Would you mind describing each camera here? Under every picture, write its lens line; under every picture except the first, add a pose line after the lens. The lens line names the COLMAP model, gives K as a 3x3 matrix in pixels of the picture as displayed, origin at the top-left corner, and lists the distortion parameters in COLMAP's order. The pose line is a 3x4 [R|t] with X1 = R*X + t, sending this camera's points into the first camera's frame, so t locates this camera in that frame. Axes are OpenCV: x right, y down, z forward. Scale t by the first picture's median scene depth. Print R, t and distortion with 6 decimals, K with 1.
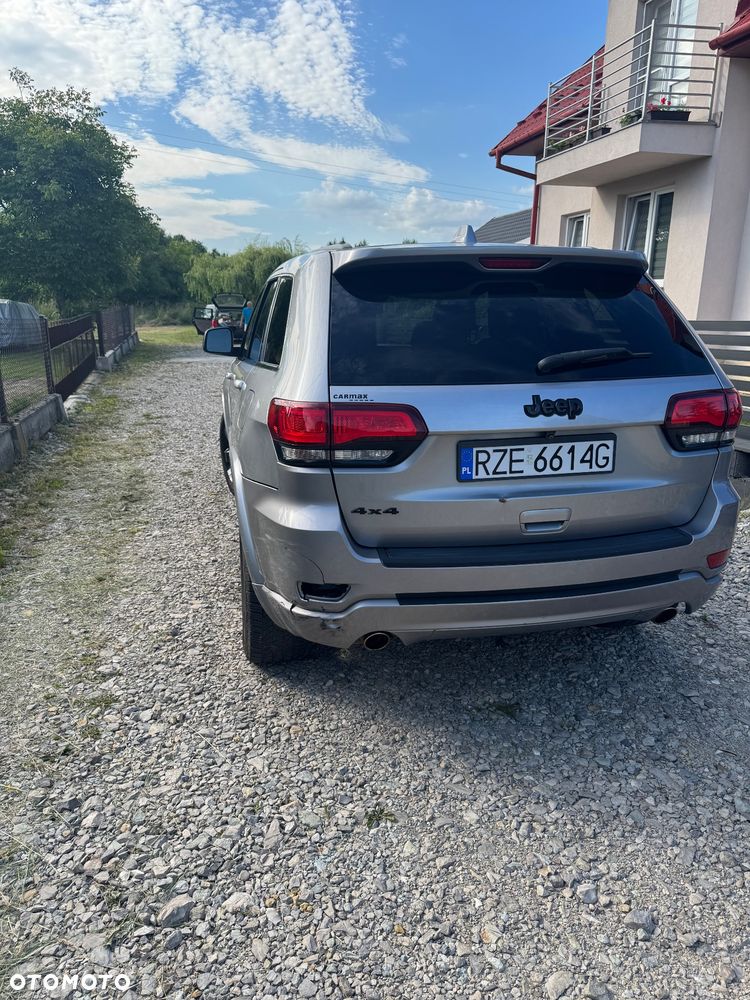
lens RADIAL K [[704.3, 0, 375.0], [0, 704.3, 500.0], [0, 0, 1]] dist [0.034844, -0.043286]
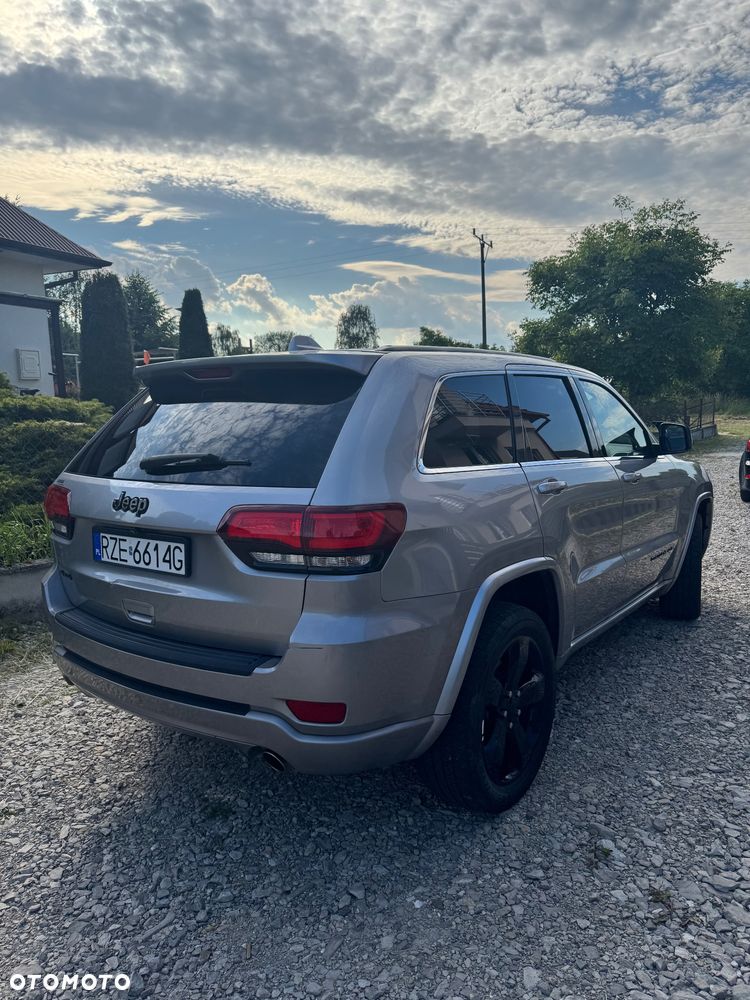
lens RADIAL K [[702.8, 0, 389.7], [0, 702.8, 497.1], [0, 0, 1]] dist [0.117570, -0.197568]
pose [[0.677178, 0.082741, -0.731152, 1.171554], [-0.177034, 0.982790, -0.052748, -0.138292], [0.714205, 0.165158, 0.680172, 0.486113]]
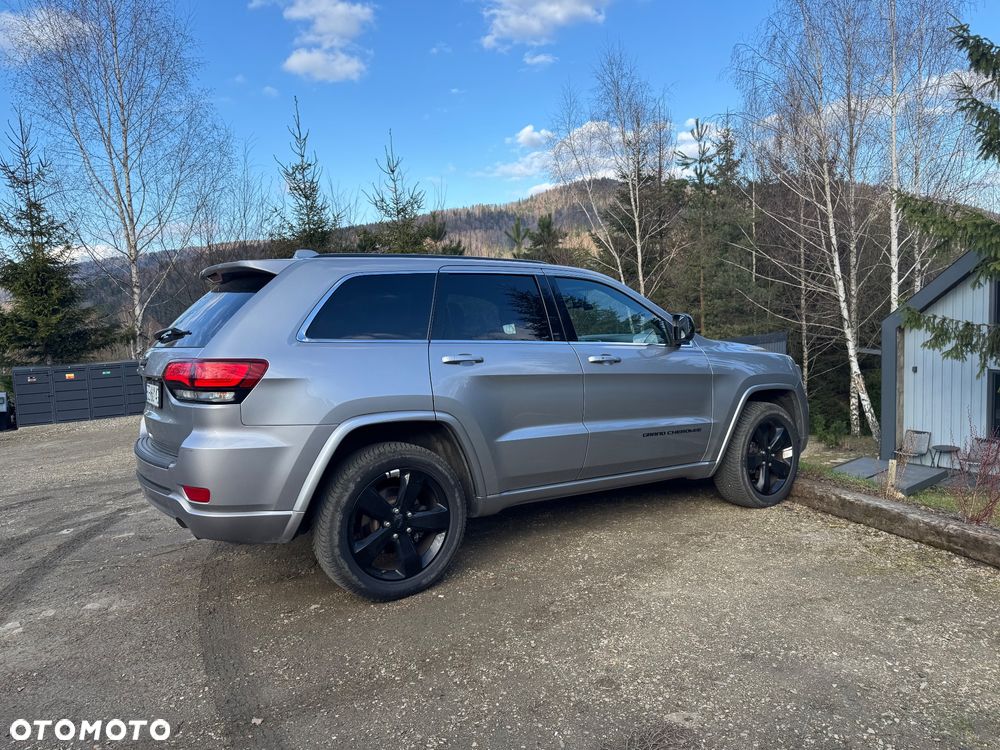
lens RADIAL K [[723.0, 0, 501.5], [0, 723.0, 362.0], [0, 0, 1]] dist [0.030747, -0.005860]
pose [[0.378845, 0.036222, -0.924751, 1.946652], [-0.214182, 0.975537, -0.049533, -0.203665], [0.900335, 0.216830, 0.377336, 0.995715]]
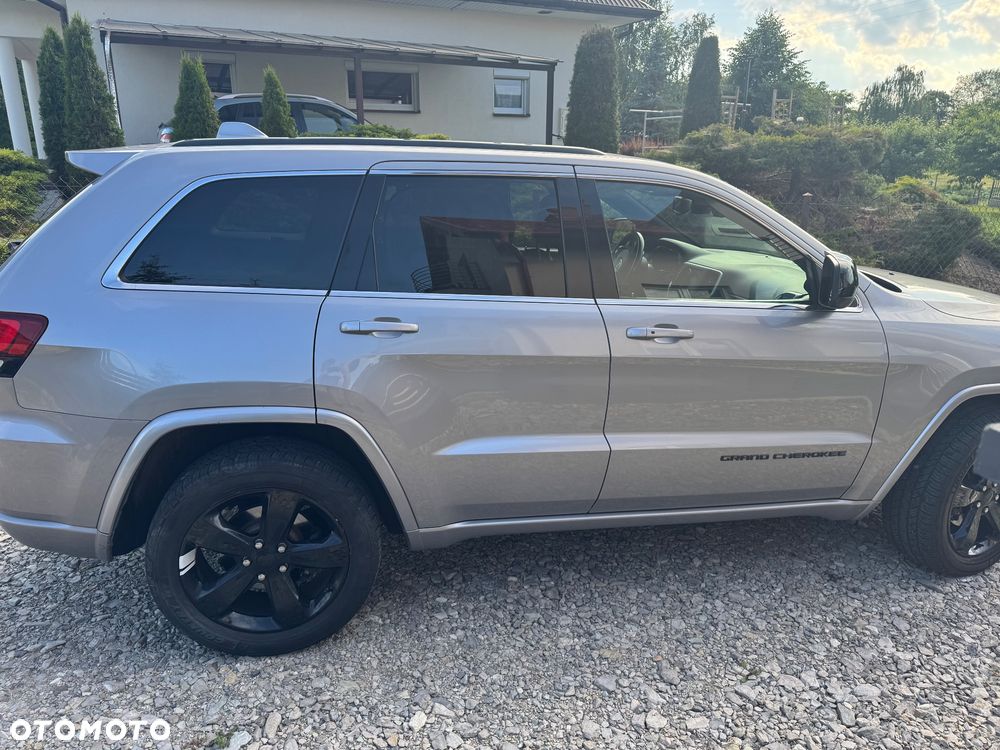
lens RADIAL K [[708.0, 0, 496.8], [0, 708.0, 374.4], [0, 0, 1]] dist [0.063608, -0.076800]
pose [[0.000654, 0.286188, -0.958173, 1.402431], [-0.273790, 0.921612, 0.275082, -0.512196], [0.961789, 0.262158, 0.078958, 1.597781]]
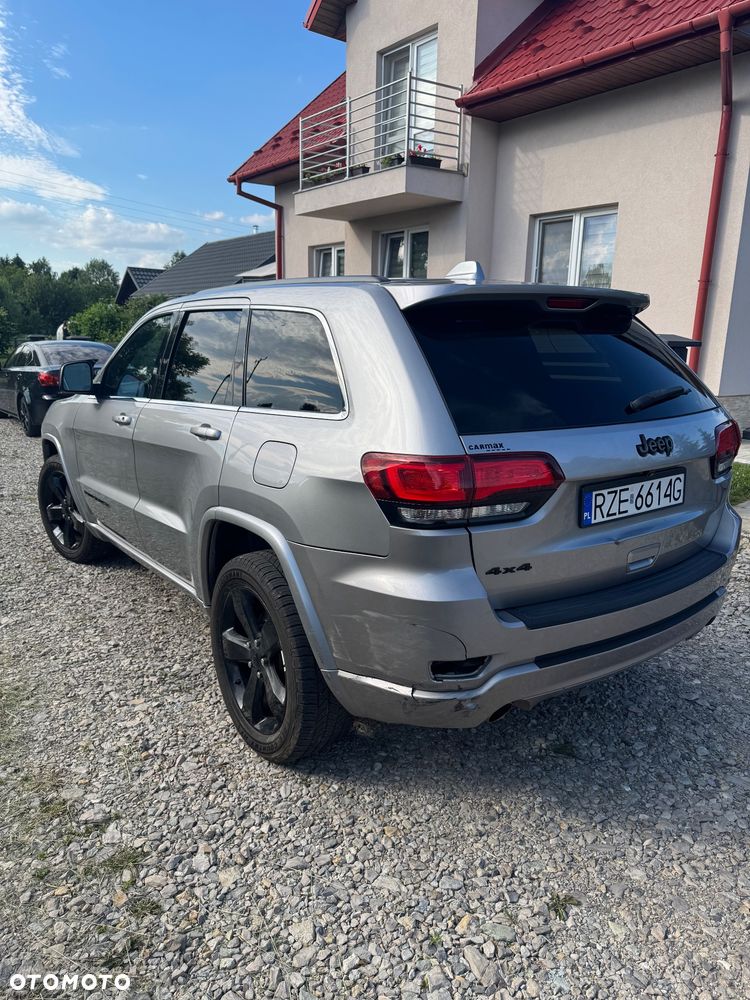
lens RADIAL K [[710.7, 0, 375.0], [0, 710.7, 500.0], [0, 0, 1]] dist [-0.005160, 0.000140]
pose [[0.913436, -0.086183, 0.397752, -0.469133], [0.099305, 0.994979, -0.012465, -0.072554], [-0.394681, 0.050885, 0.917408, 0.205370]]
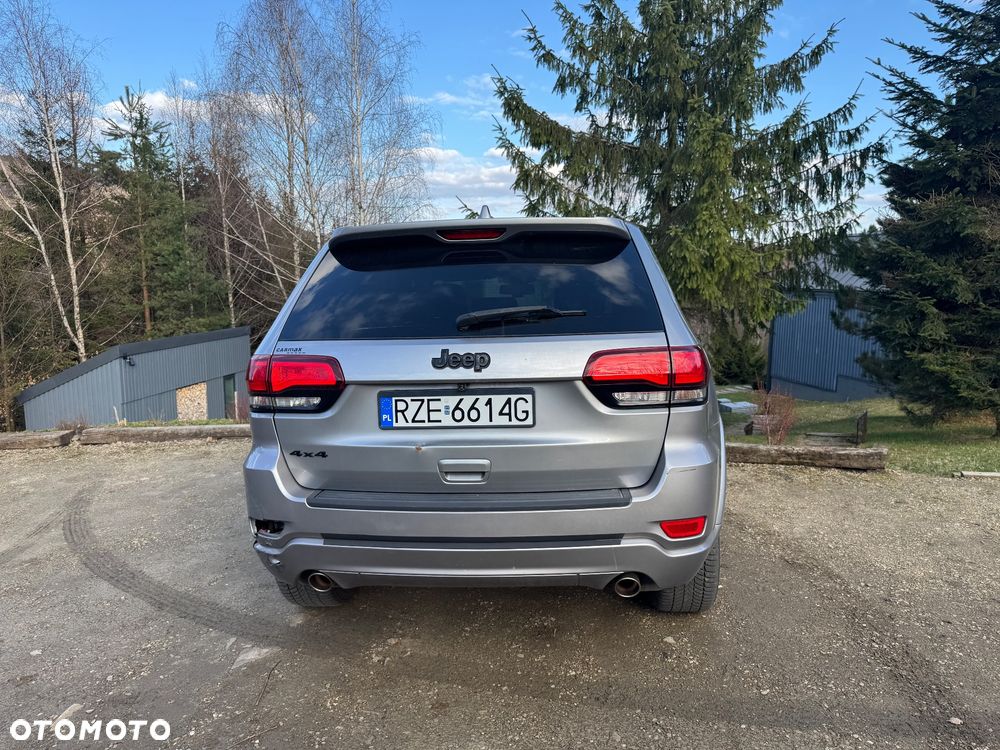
lens RADIAL K [[708.0, 0, 496.8], [0, 708.0, 374.4], [0, 0, 1]] dist [0.063608, -0.076800]
pose [[0.953586, 0.012592, -0.300858, 0.558201], [-0.060952, 0.986514, -0.151904, 0.042575], [0.294888, 0.163191, 0.941493, 0.015552]]
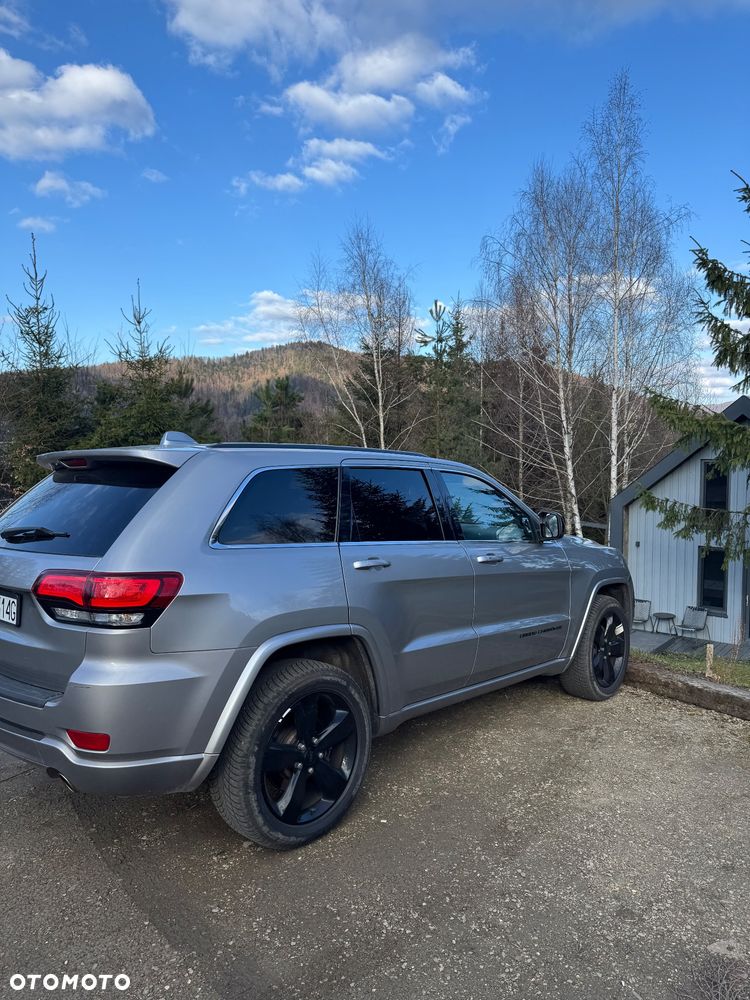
lens RADIAL K [[702.8, 0, 389.7], [0, 702.8, 497.1], [0, 0, 1]] dist [0.117570, -0.197568]
pose [[0.588241, 0.022028, -0.808386, 1.620909], [-0.218692, 0.966716, -0.132794, -0.219607], [0.778554, 0.254903, 0.573479, 0.696232]]
